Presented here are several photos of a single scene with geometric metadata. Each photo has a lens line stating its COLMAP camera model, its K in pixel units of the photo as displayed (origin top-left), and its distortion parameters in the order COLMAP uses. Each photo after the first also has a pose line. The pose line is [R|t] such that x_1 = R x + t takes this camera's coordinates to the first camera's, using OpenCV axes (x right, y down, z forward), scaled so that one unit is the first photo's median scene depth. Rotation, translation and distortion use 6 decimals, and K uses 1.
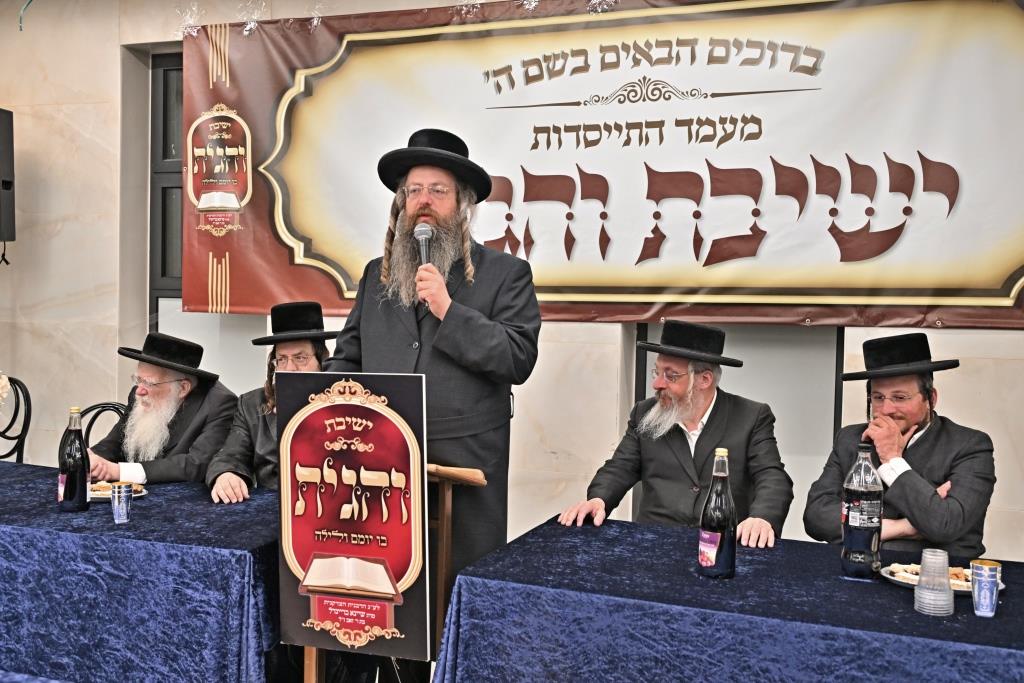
lens RADIAL K [[1082.2, 0, 502.3], [0, 1082.2, 333.9], [0, 0, 1]] dist [0.051582, 0.000000]
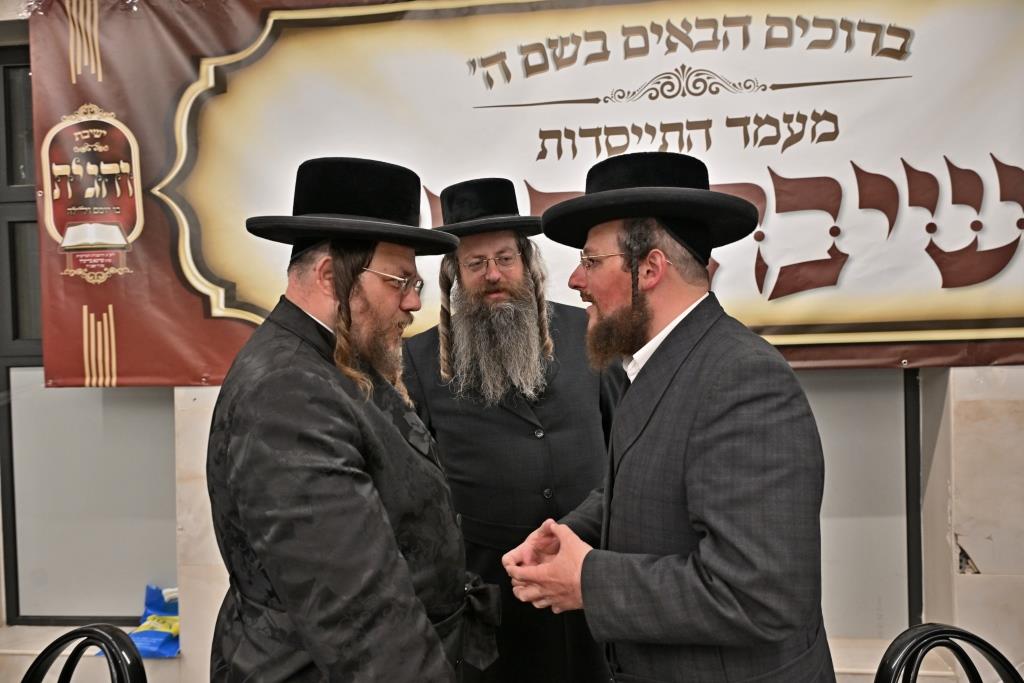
lens RADIAL K [[692.1, 0, 515.4], [0, 692.1, 339.7], [0, 0, 1]] dist [0.033099, -0.007139]
pose [[0.964303, -0.048443, 0.260334, -0.129173], [0.052746, 0.998562, -0.009565, -0.037148], [-0.259496, 0.022955, 0.965471, 0.539507]]
